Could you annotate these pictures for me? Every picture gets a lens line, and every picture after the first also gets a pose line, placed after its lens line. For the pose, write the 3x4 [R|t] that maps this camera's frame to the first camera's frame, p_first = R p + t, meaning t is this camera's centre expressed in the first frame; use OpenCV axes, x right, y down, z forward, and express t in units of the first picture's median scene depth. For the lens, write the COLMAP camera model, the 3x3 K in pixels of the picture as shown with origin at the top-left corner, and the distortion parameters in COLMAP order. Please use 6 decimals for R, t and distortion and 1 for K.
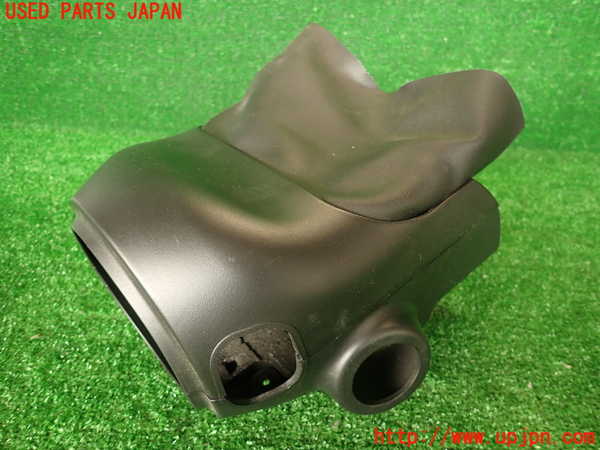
lens RADIAL K [[439.7, 0, 300.7], [0, 439.7, 226.2], [0, 0, 1]] dist [0.010737, -0.007581]
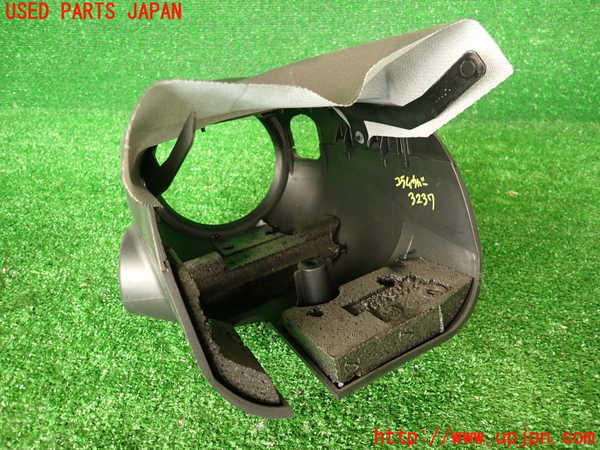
lens RADIAL K [[439.7, 0, 302.2], [0, 439.7, 225.3], [0, 0, 1]] dist [0.010737, -0.007581]
pose [[0.990862, 0.009101, -0.134574, 0.108046], [-0.005300, 0.999578, 0.028577, 0.043158], [0.134777, -0.027603, 0.990491, -0.069668]]
